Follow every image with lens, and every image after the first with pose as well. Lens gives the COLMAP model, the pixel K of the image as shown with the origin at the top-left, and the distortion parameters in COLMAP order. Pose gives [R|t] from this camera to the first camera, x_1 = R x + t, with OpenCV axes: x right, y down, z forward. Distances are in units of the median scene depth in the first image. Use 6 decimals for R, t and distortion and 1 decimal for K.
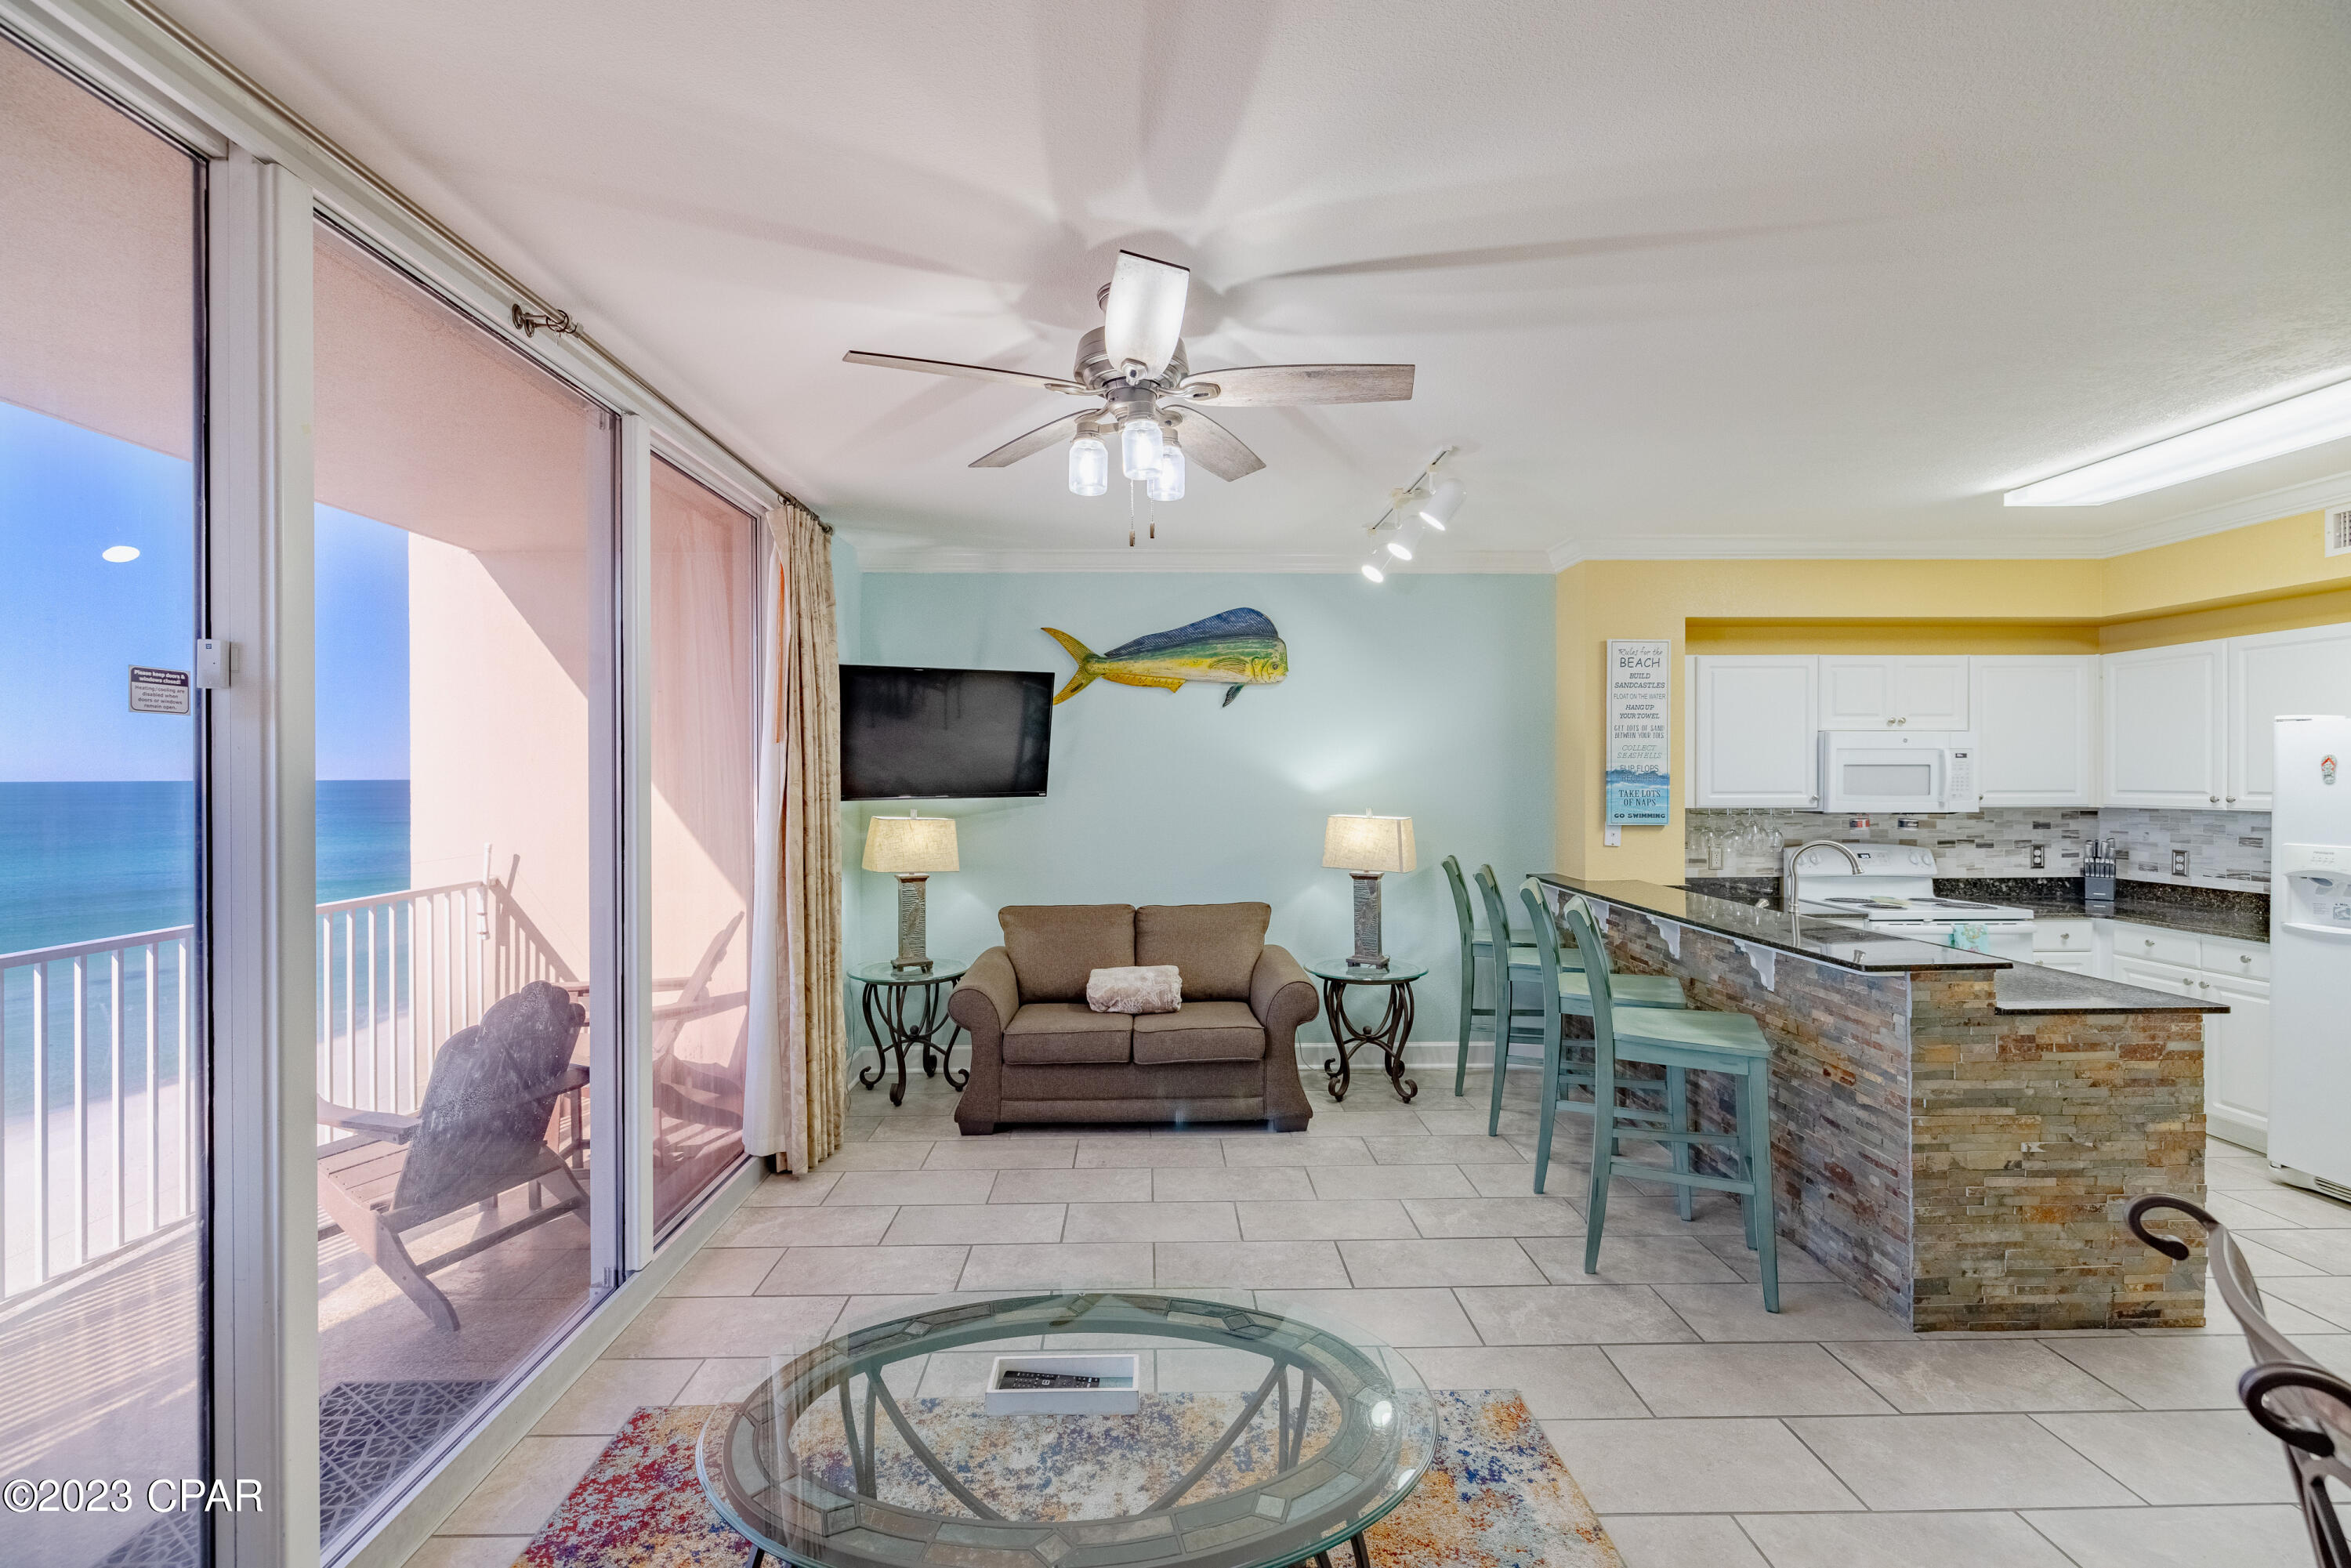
lens RADIAL K [[973.7, 0, 1172.0], [0, 973.7, 777.7], [0, 0, 1]] dist [-0.000789, 0.000310]
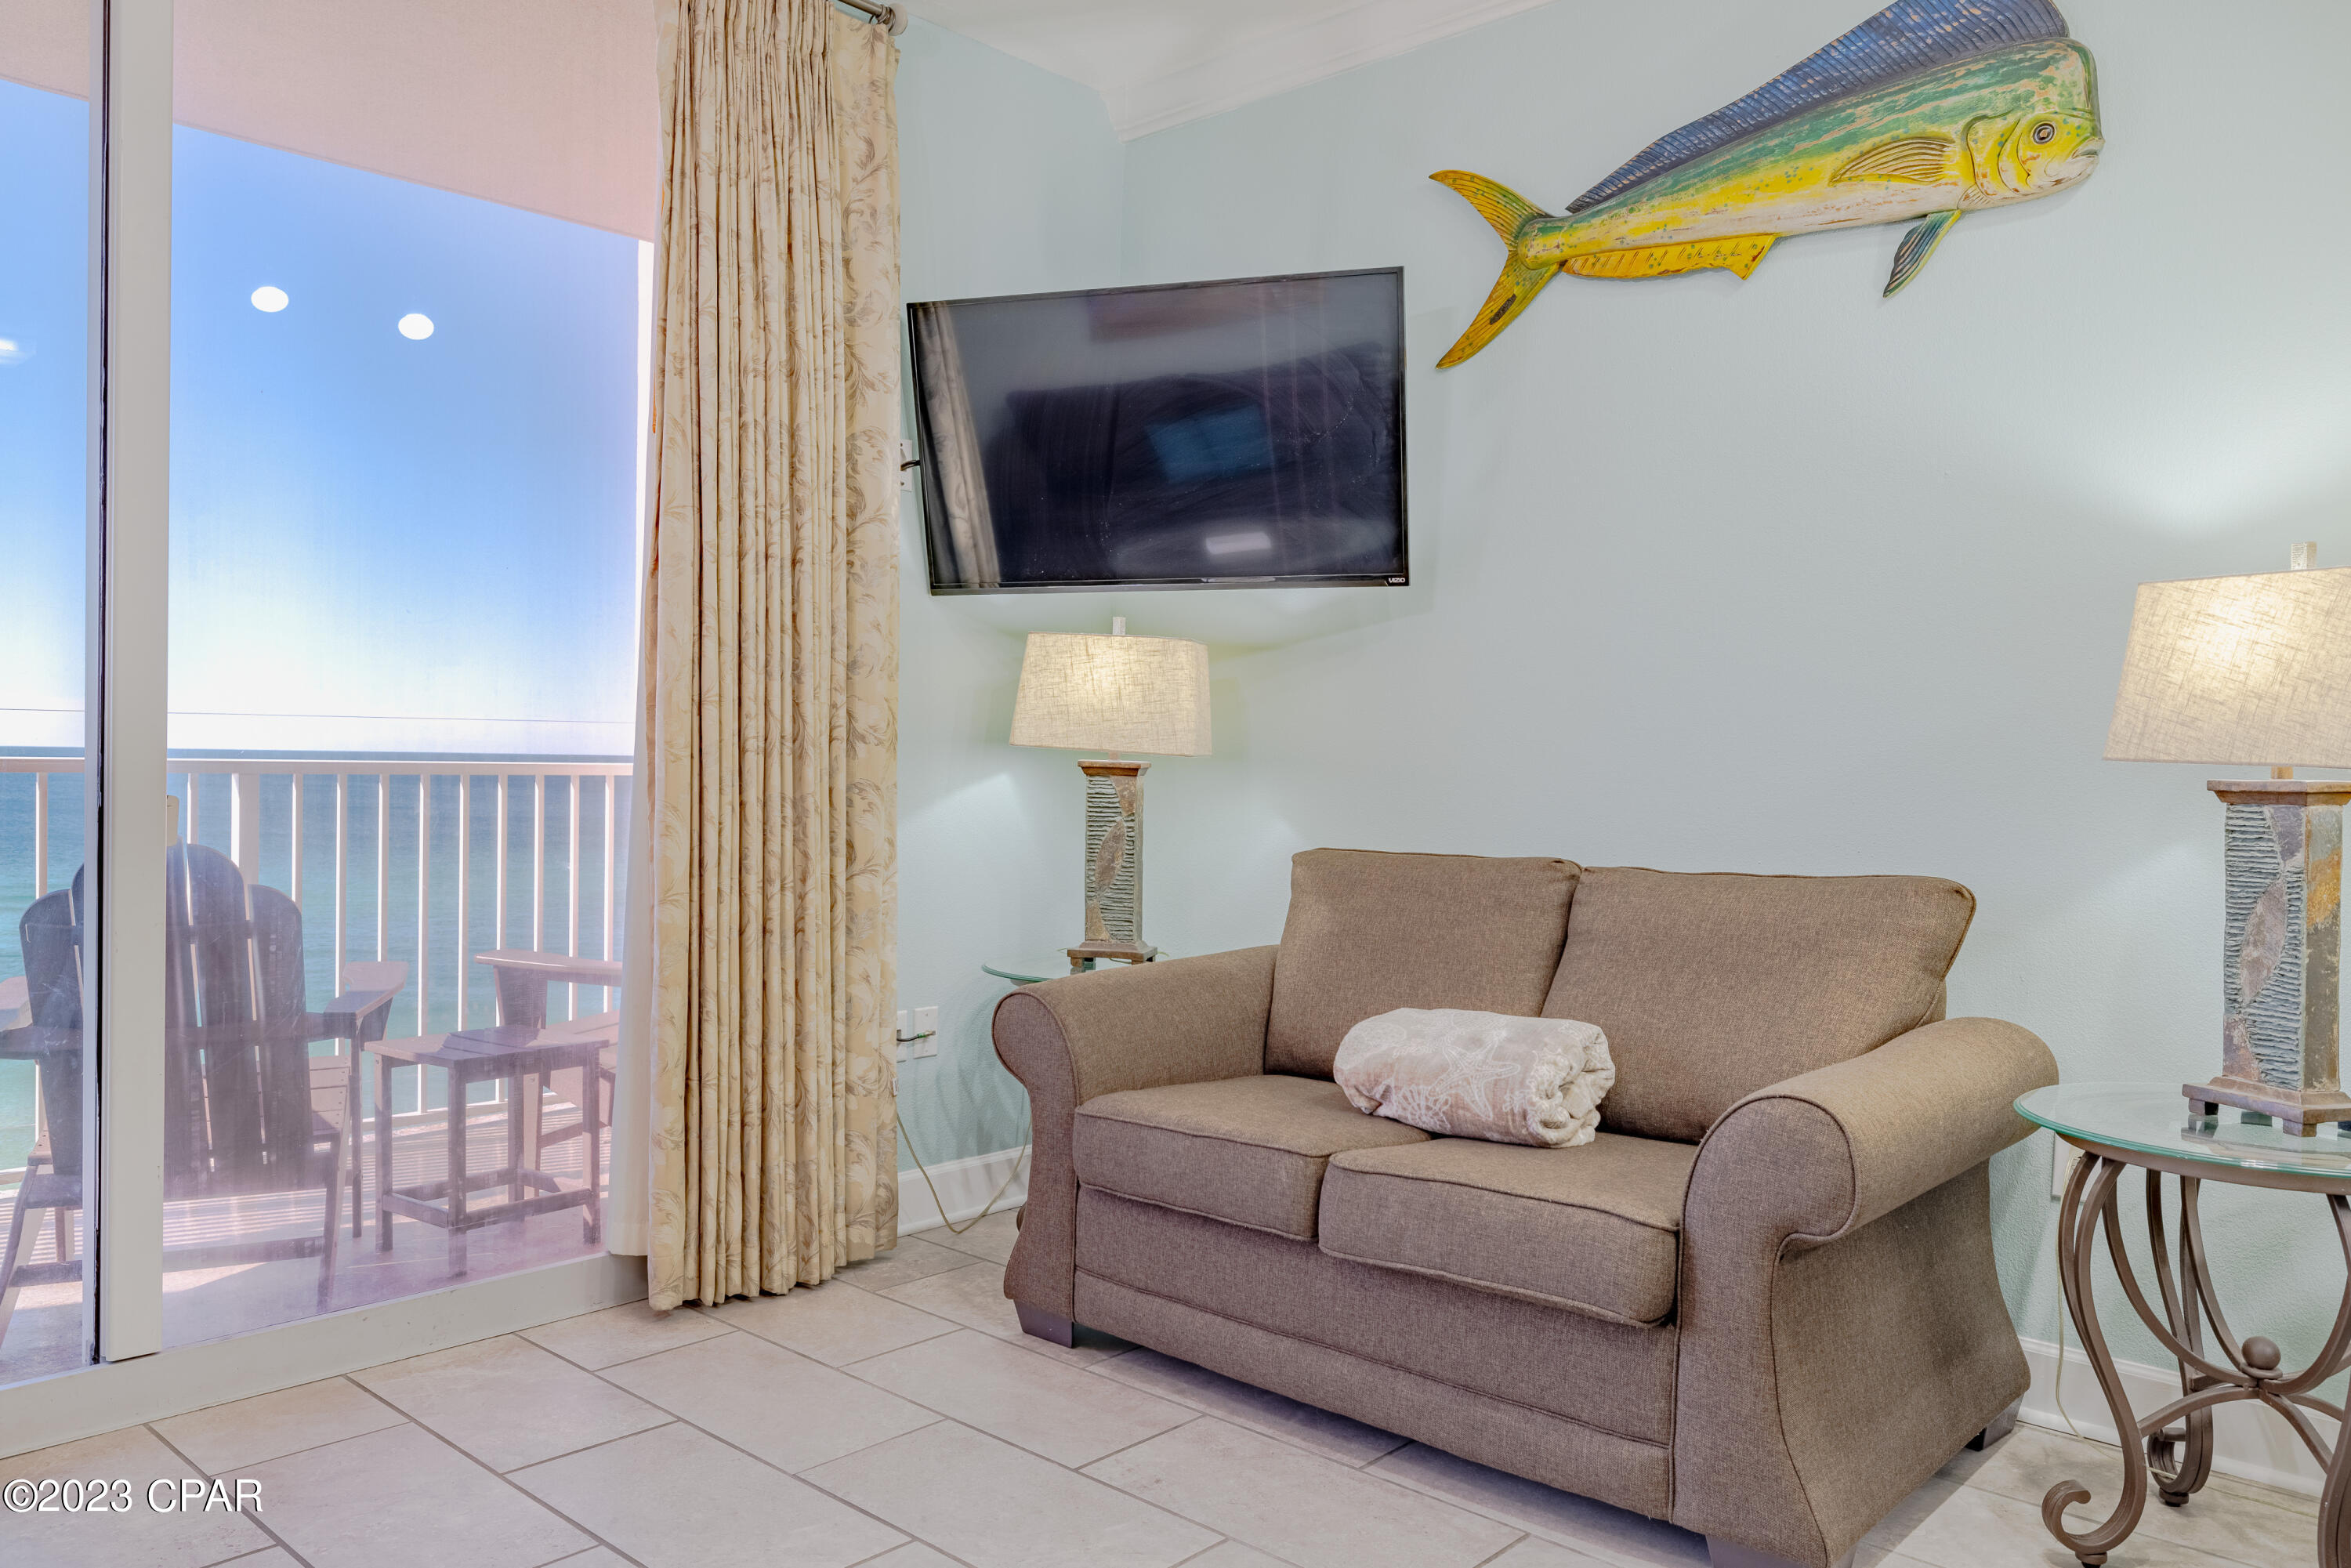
lens RADIAL K [[1702.4, 0, 1168.2], [0, 1702.4, 795.0], [0, 0, 1]] dist [0.003311, -0.001499]
pose [[0.719136, 0.030336, -0.694207, 0.317108], [-0.021859, 0.999540, 0.021035, 0.101184], [0.694525, 0.000048, 0.719468, 0.452847]]
